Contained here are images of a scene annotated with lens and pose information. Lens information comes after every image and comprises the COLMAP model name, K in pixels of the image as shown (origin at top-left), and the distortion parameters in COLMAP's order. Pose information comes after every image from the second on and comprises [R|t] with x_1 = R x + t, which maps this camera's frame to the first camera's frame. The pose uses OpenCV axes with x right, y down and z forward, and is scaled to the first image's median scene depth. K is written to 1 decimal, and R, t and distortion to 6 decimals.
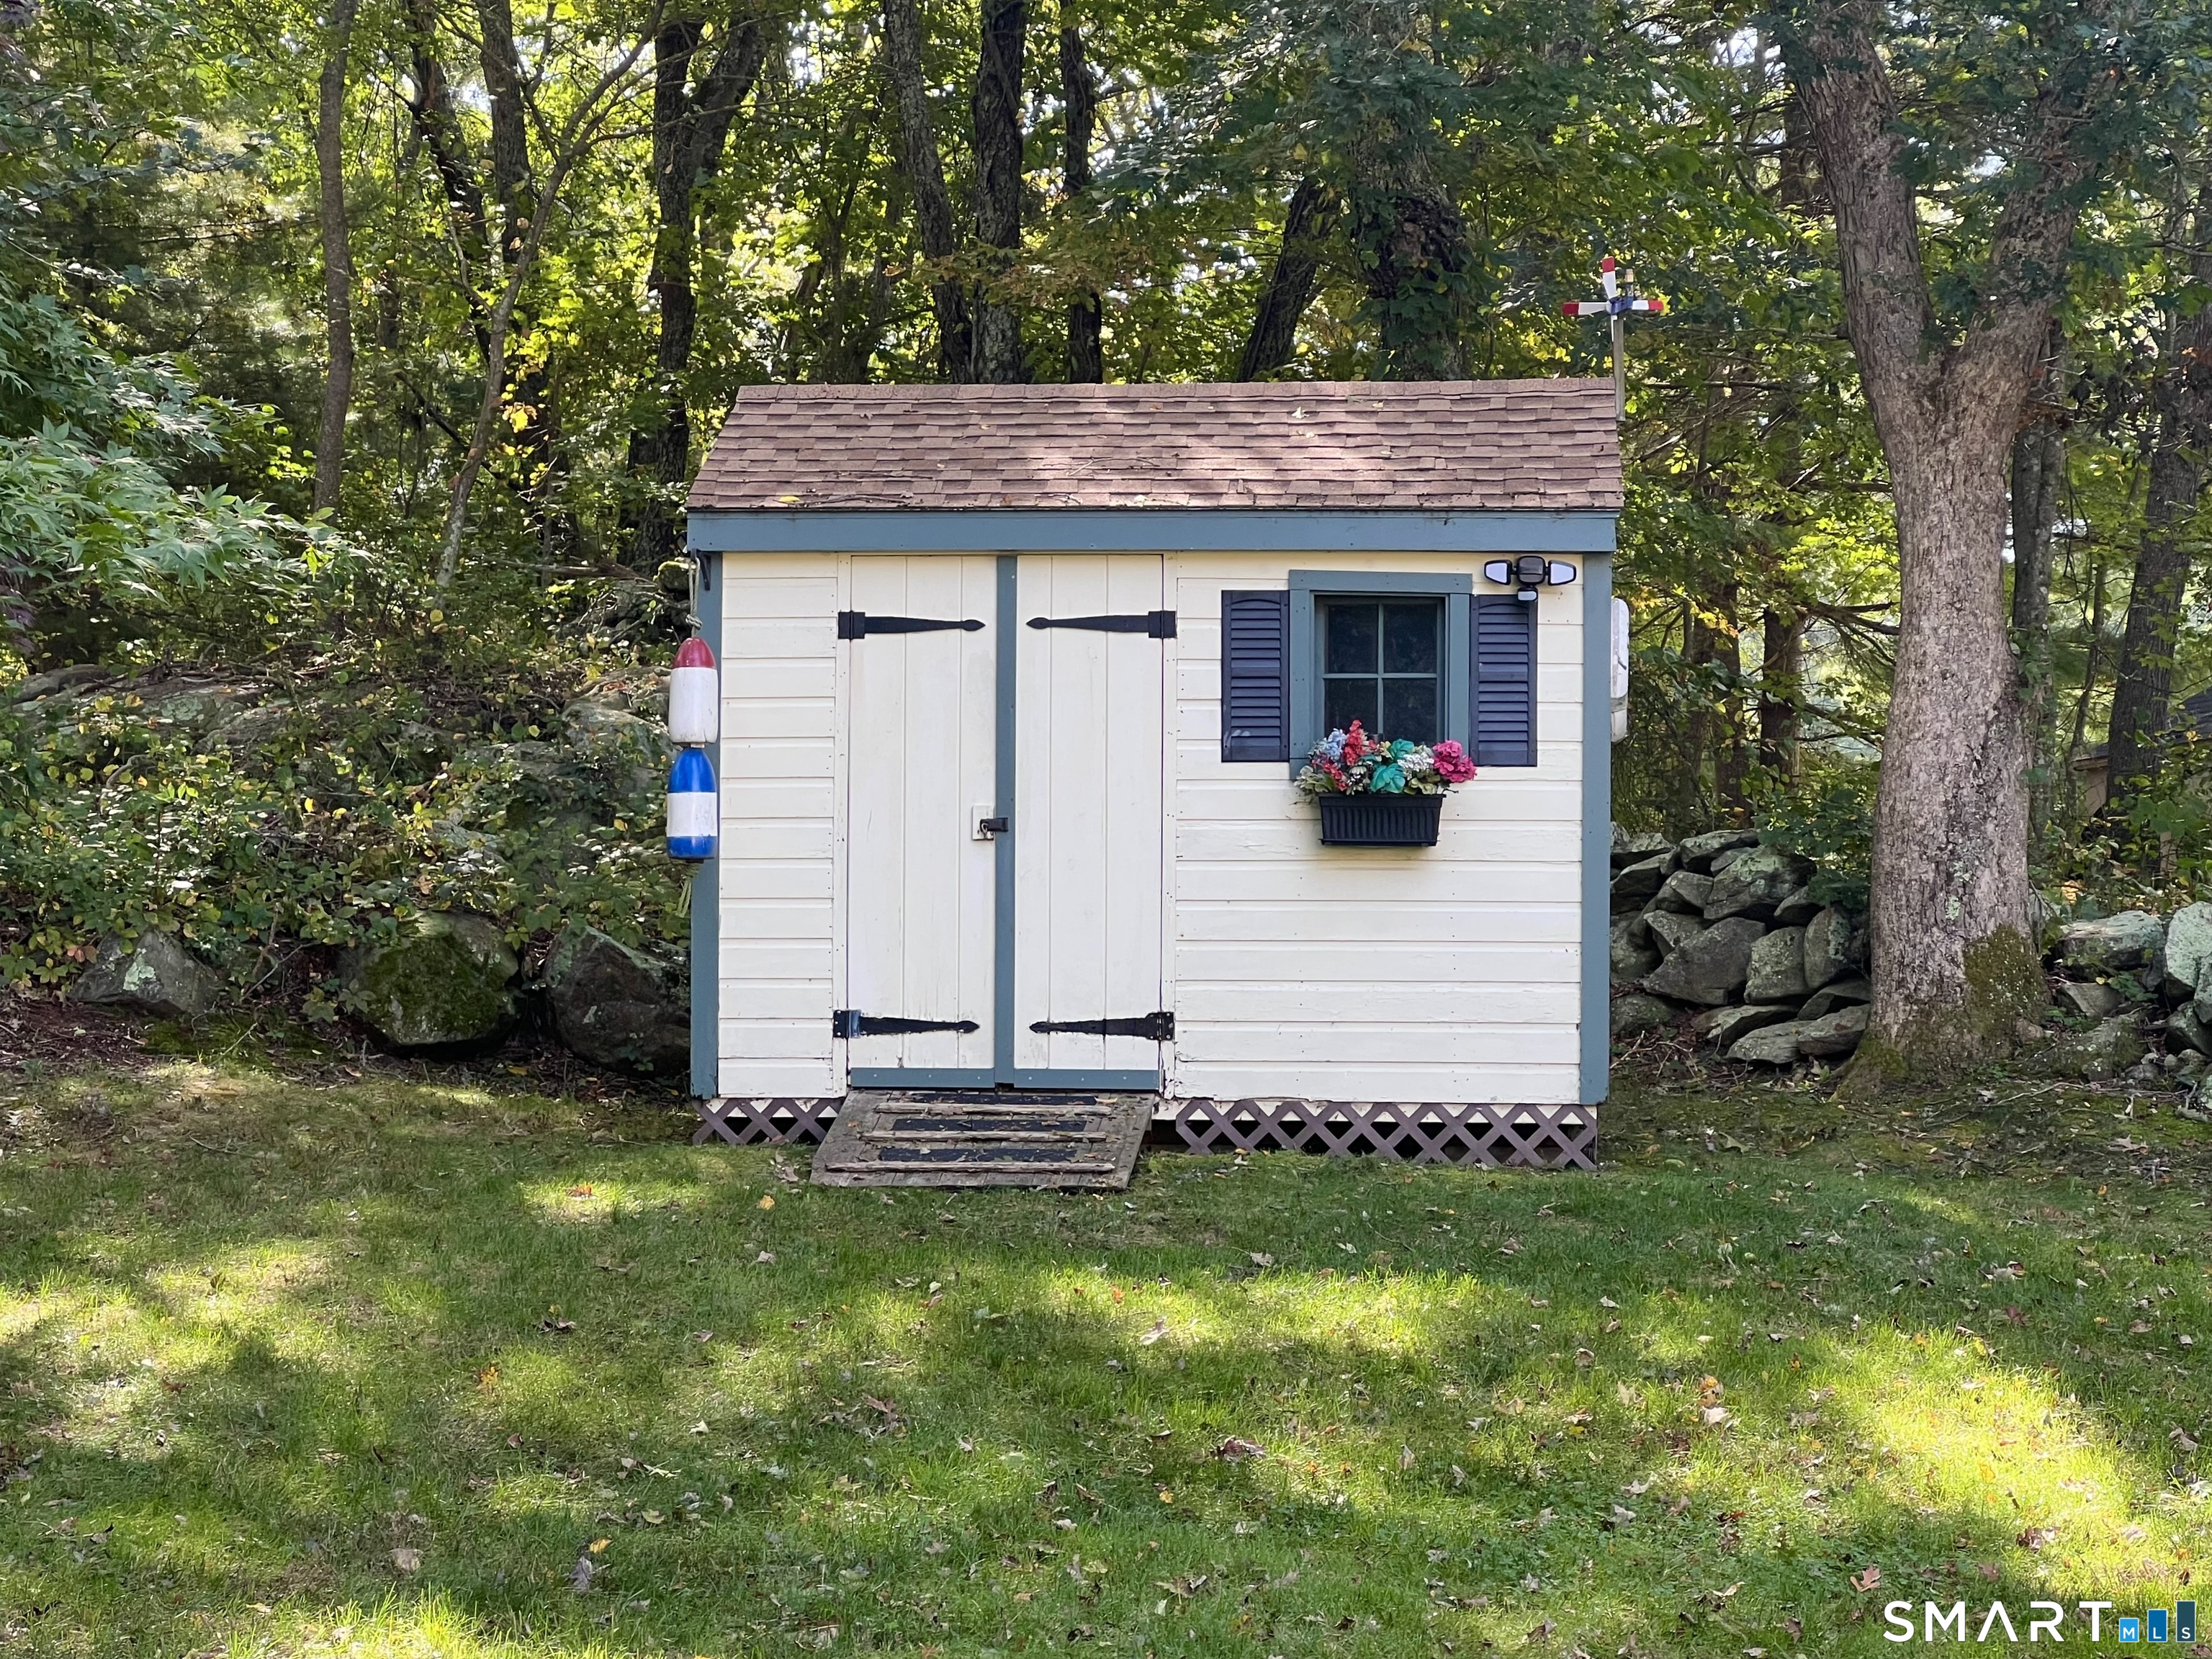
lens RADIAL K [[4988.2, 0, 1106.0], [0, 4988.2, 829.5], [0, 0, 1]] dist [0.212241, 1.212562]
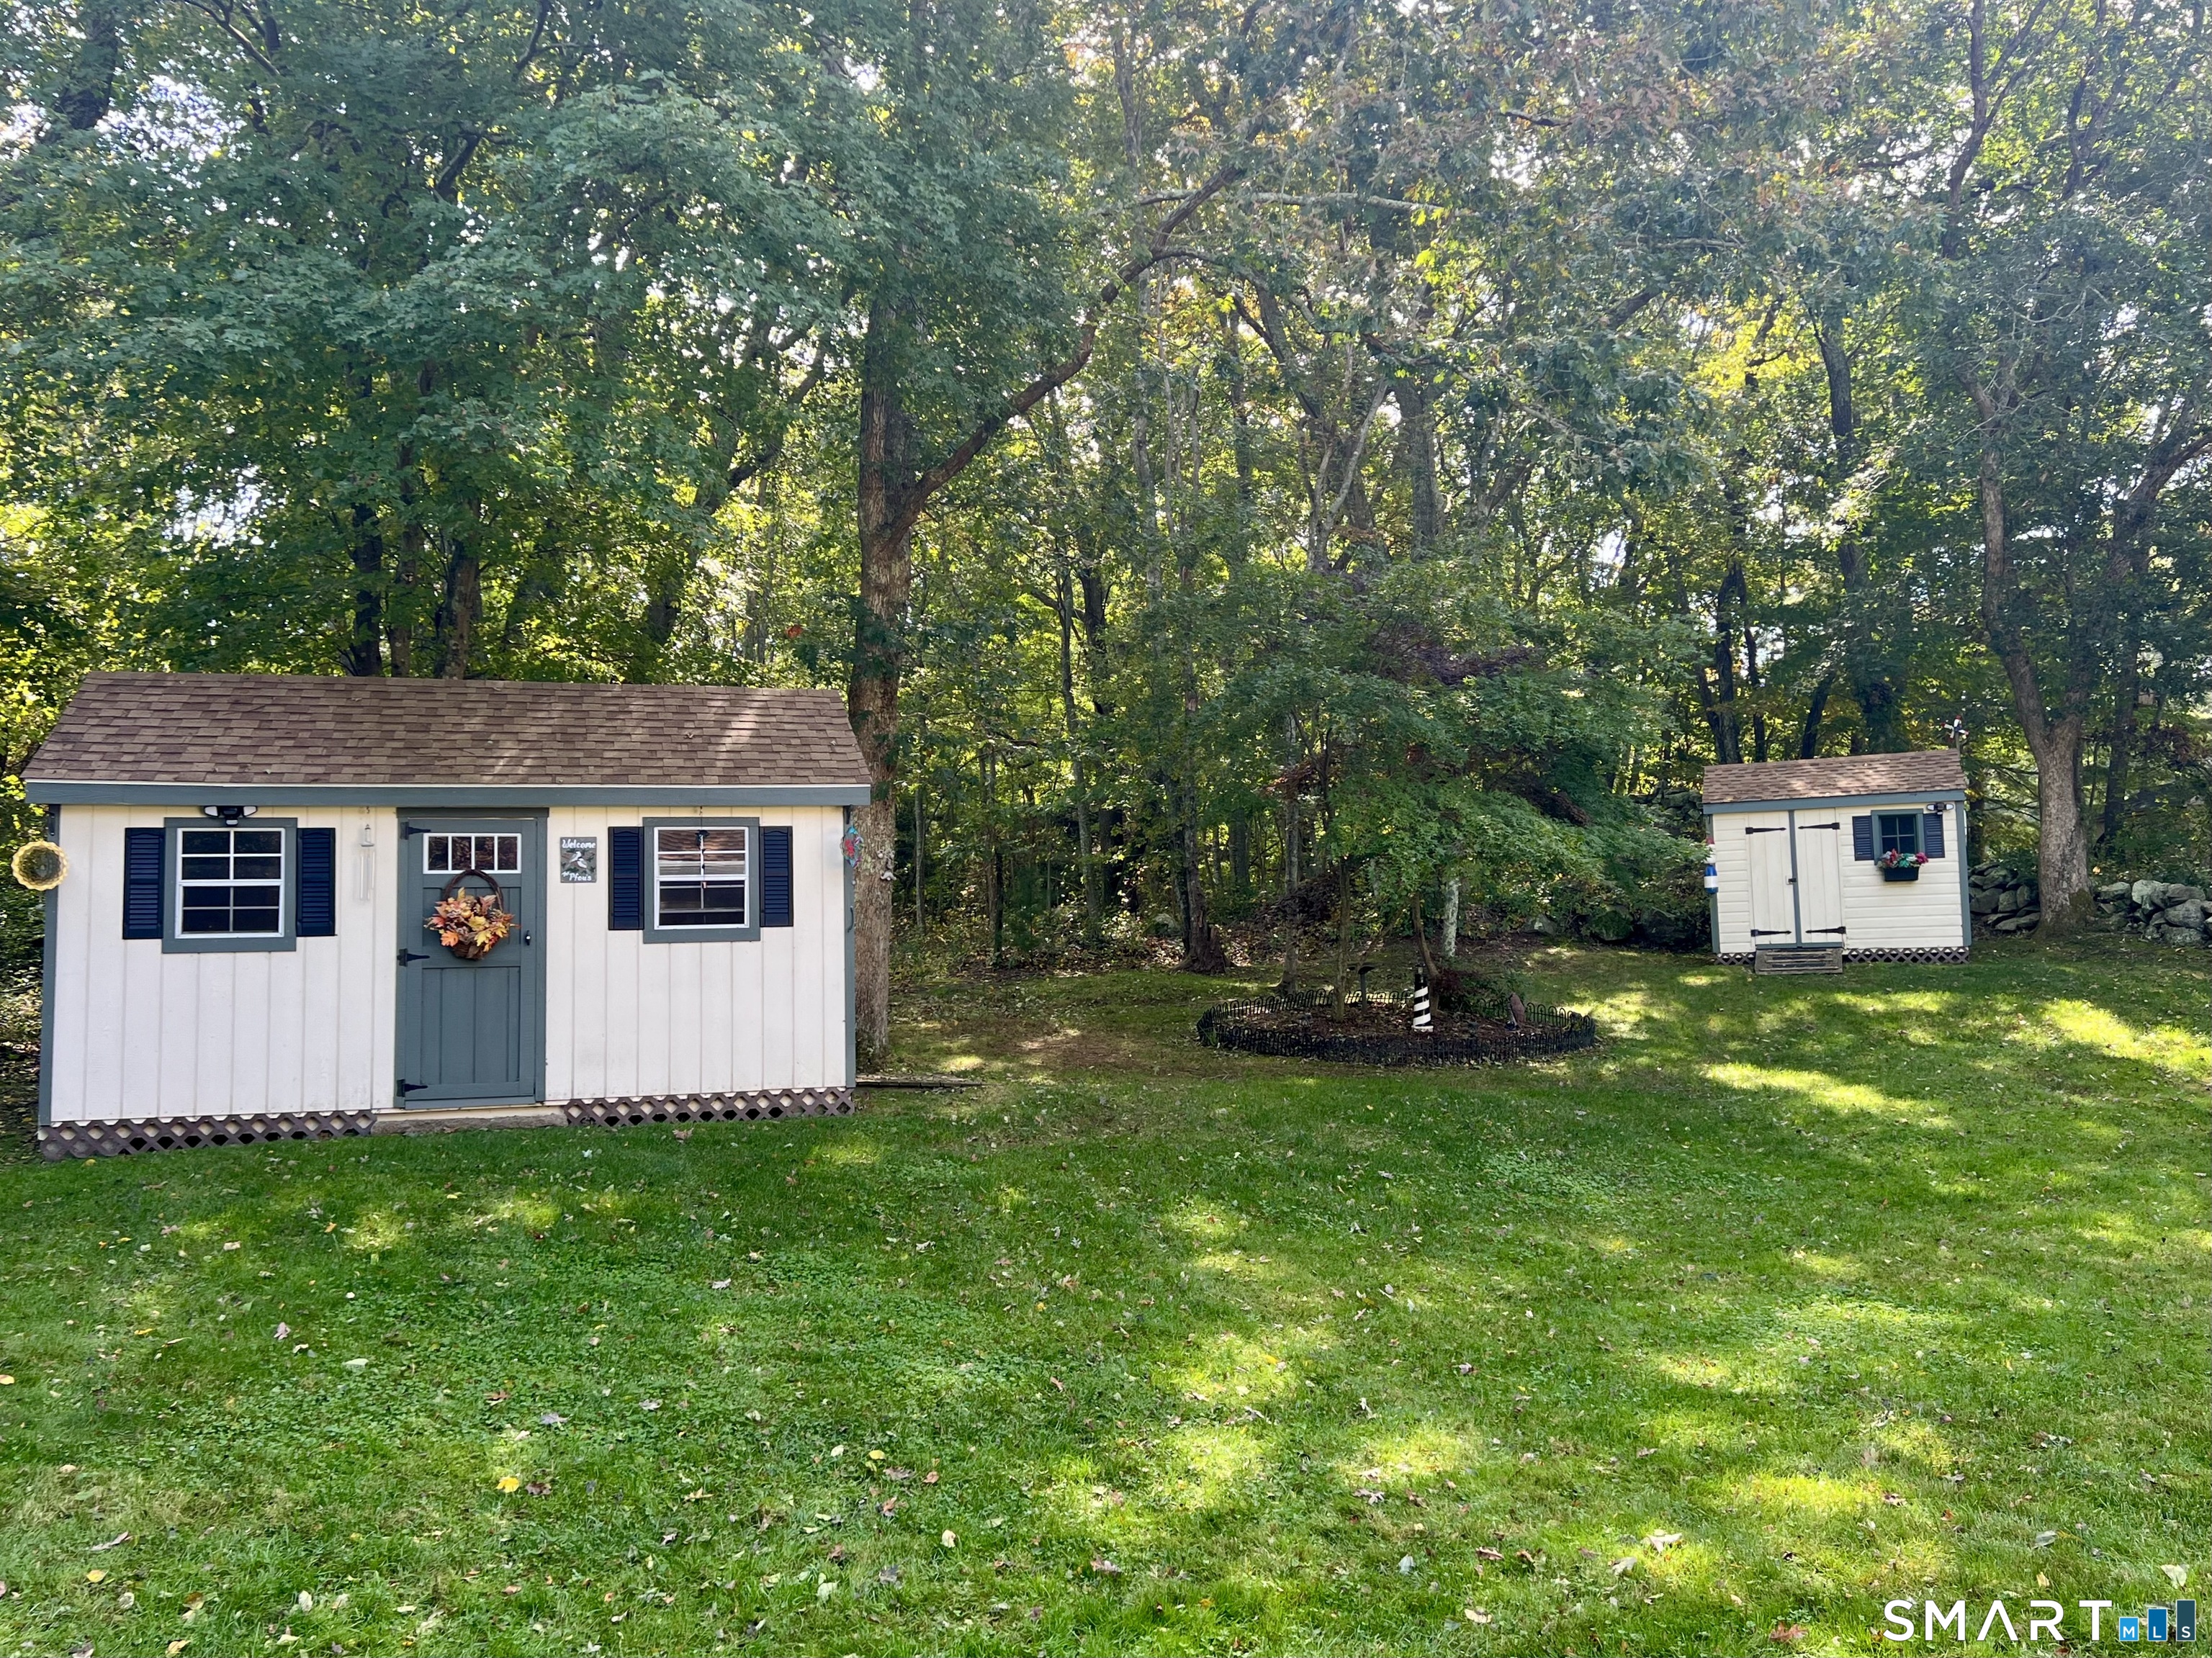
lens RADIAL K [[1789.7, 0, 1106.0], [0, 1789.7, 829.0], [0, 0, 1]] dist [0.008735, 0.000437]
pose [[0.951557, -0.059364, -0.301686, -0.107301], [0.055575, 0.998231, -0.021137, -0.040834], [0.302407, 0.003347, 0.953173, -0.485826]]
